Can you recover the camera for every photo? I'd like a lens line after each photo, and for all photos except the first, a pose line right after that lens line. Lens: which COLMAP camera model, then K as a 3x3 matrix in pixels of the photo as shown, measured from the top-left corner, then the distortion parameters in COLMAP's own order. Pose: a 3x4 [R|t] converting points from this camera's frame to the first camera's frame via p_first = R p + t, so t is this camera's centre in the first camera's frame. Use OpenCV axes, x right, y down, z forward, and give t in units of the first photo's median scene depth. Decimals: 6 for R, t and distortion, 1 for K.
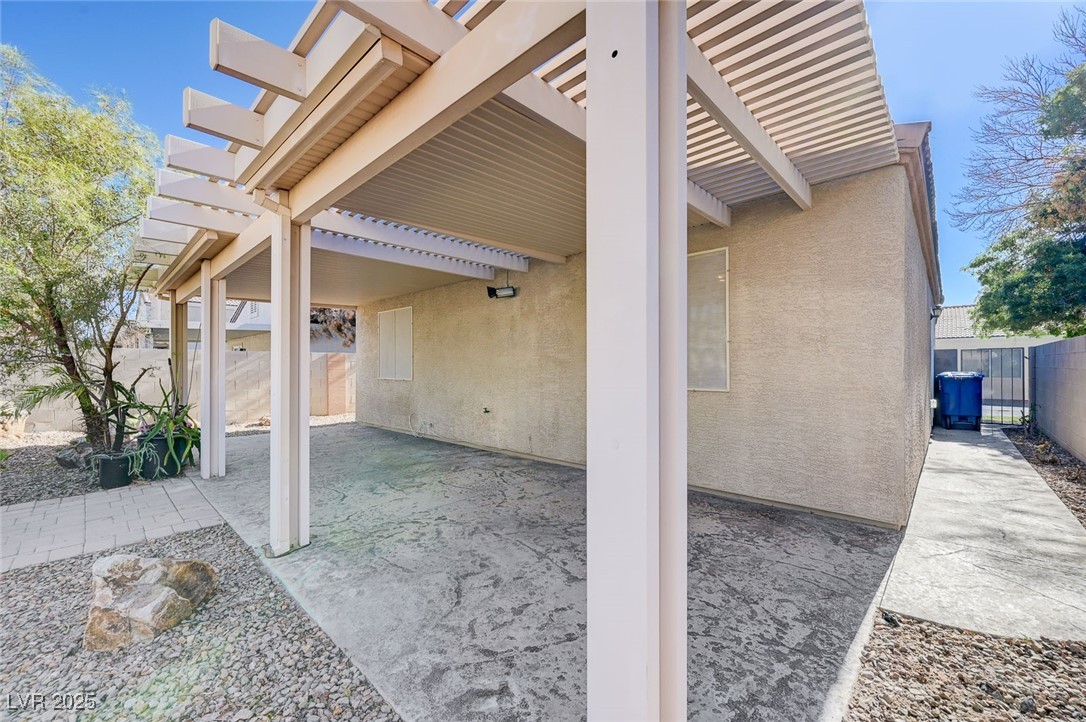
lens RADIAL K [[425.9, 0, 547.9], [0, 425.9, 364.3], [0, 0, 1]] dist [-0.001879, 0.000071]
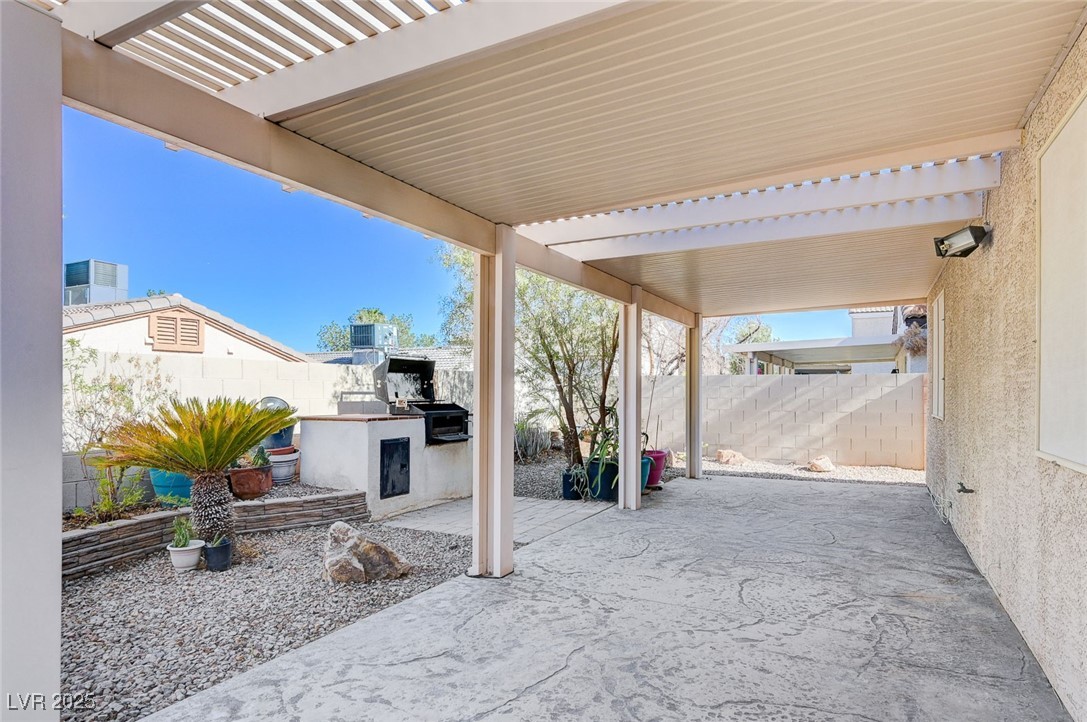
lens RADIAL K [[612.1, 0, 549.1], [0, 612.1, 393.9], [0, 0, 1]] dist [0.016819, 0.000068]
pose [[0.276866, 0.005146, -0.960895, 0.545051], [0.002778, 0.999977, 0.006156, -0.007555], [0.960904, -0.004374, 0.276846, 0.468993]]
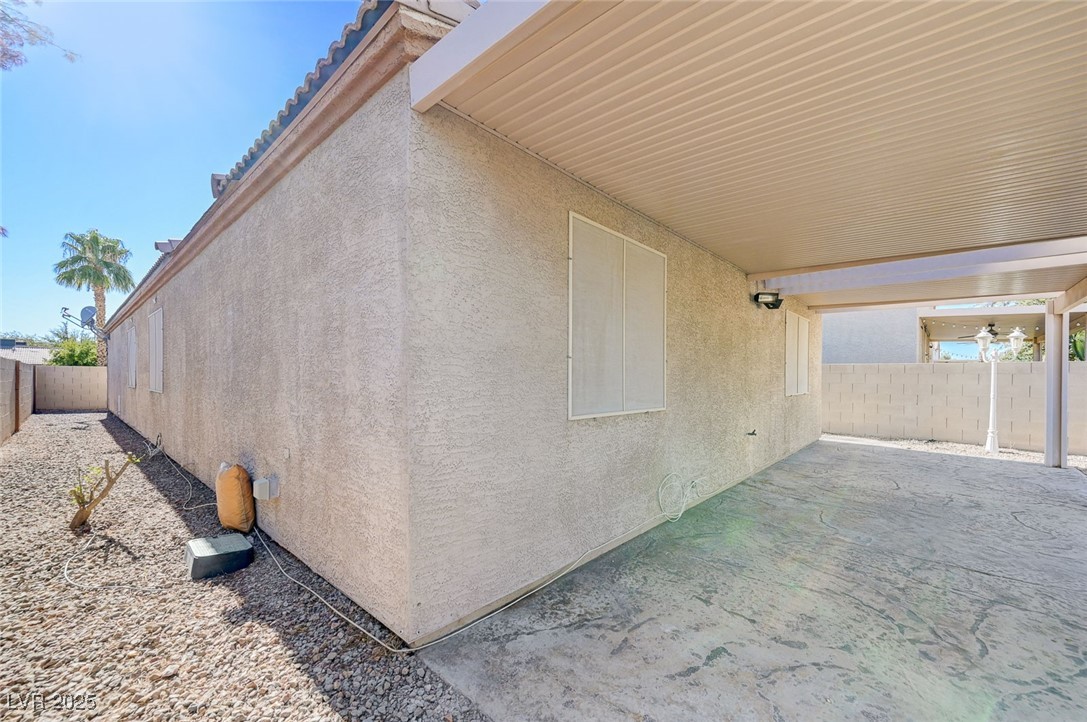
lens RADIAL K [[433.0, 0, 546.6], [0, 433.0, 380.2], [0, 0, 1]] dist [0.000268, 0.000005]
pose [[-0.032641, -0.008384, 0.999432, -1.514848], [-0.012009, 0.999896, 0.007996, 0.004495], [-0.999395, -0.011741, -0.032739, 2.083141]]
